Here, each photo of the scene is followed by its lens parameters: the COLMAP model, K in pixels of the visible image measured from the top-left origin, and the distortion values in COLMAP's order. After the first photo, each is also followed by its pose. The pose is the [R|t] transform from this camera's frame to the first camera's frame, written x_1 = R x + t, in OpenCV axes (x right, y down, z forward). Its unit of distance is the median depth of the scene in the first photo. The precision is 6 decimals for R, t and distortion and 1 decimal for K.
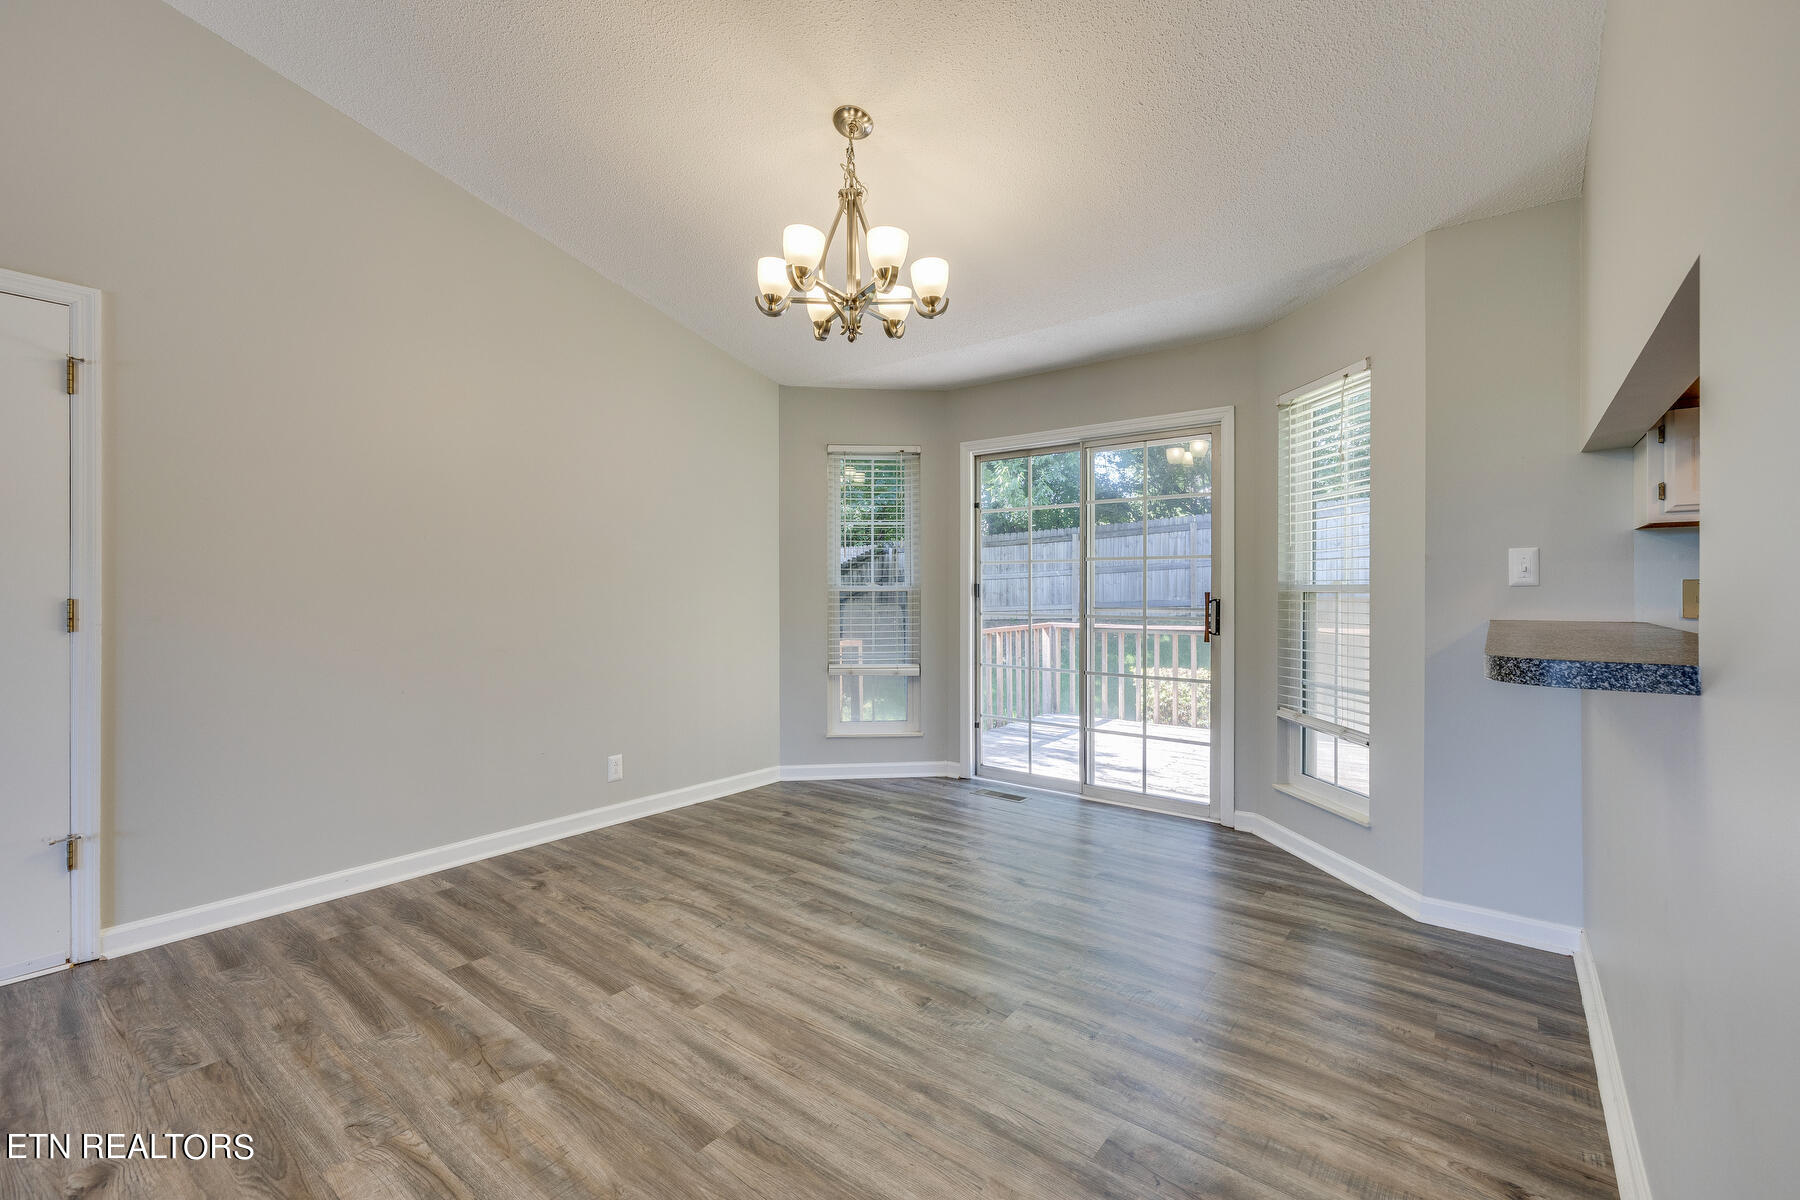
lens RADIAL K [[759.9, 0, 906.0], [0, 759.9, 607.4], [0, 0, 1]] dist [0.003717, -0.000262]
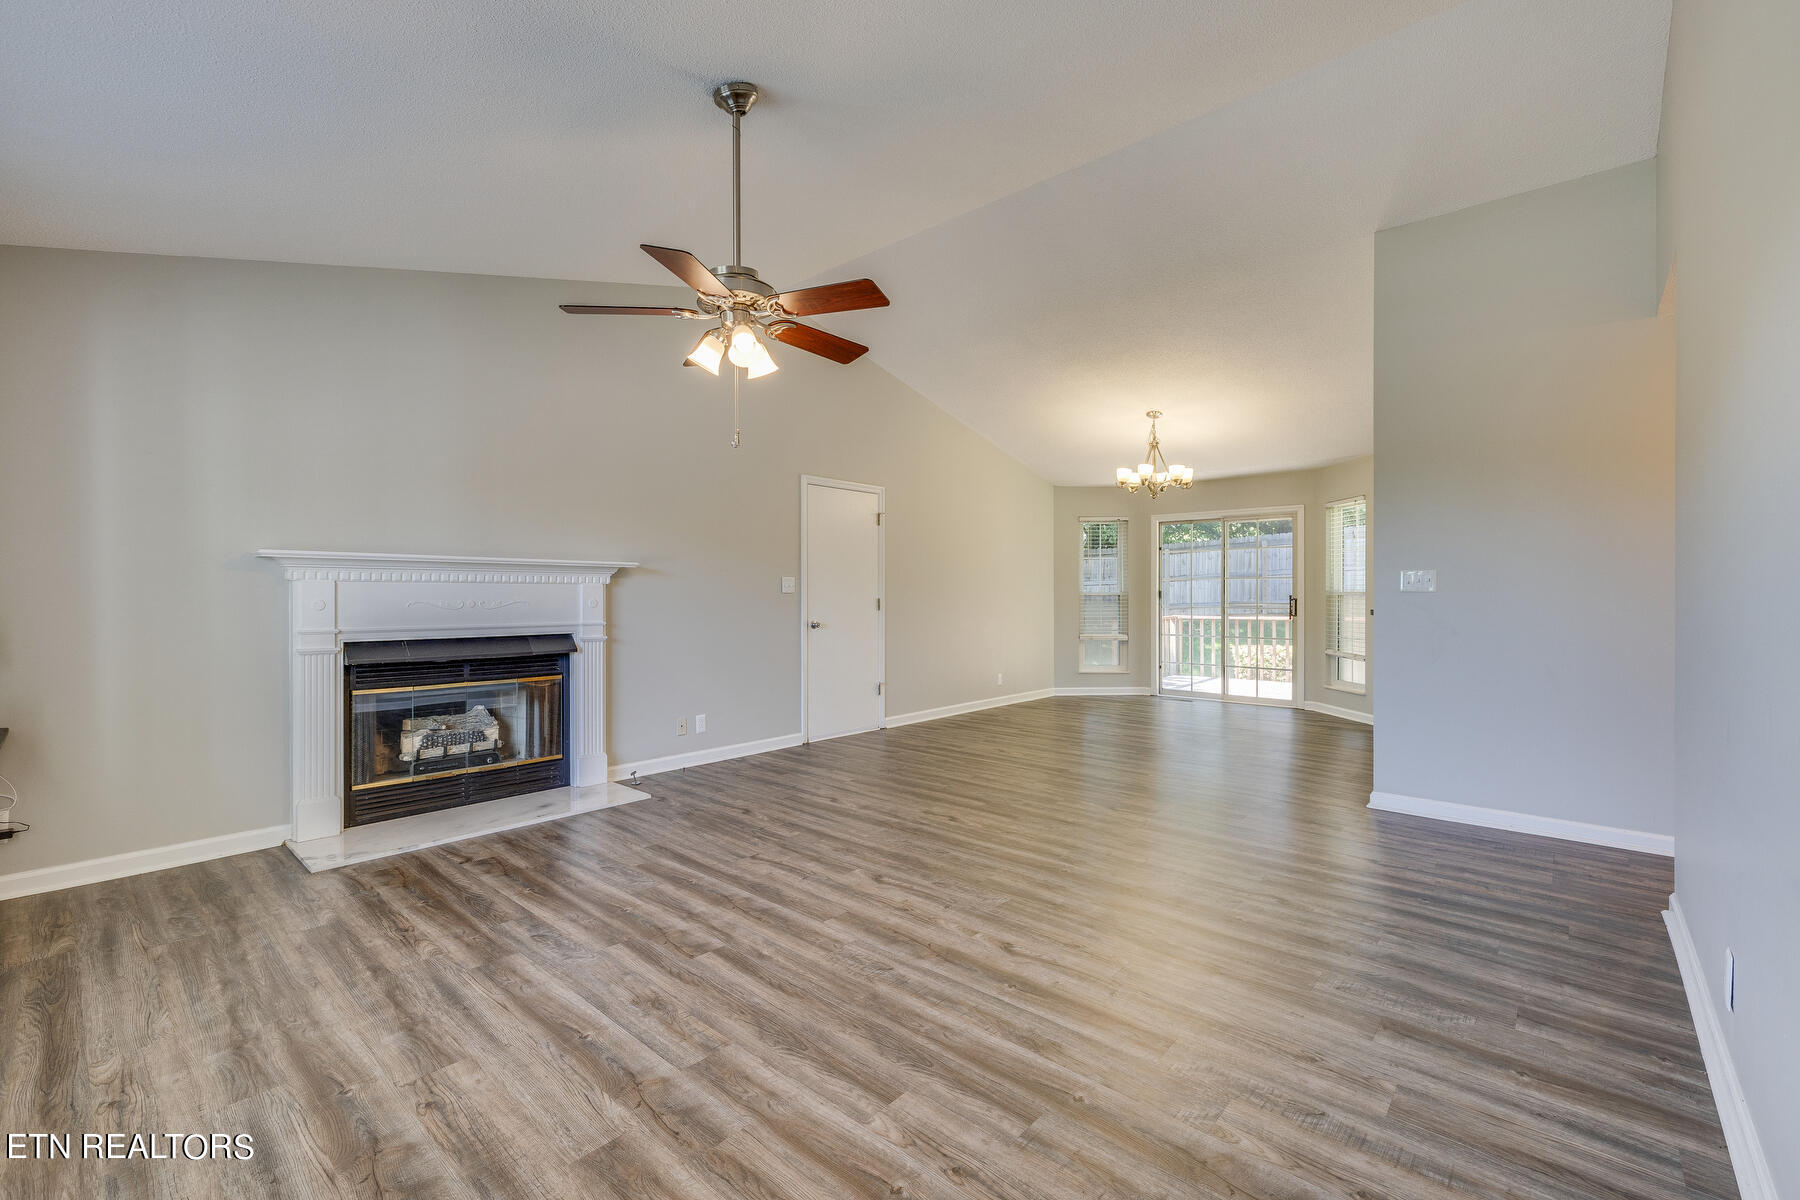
lens RADIAL K [[759.9, 0, 900.4], [0, 759.9, 594.9], [0, 0, 1]] dist [0.003717, -0.000262]
pose [[0.996733, -0.002673, -0.080721, -0.654746], [0.000819, 0.999735, -0.022990, 0.034637], [0.080761, 0.022849, 0.996472, -1.522128]]
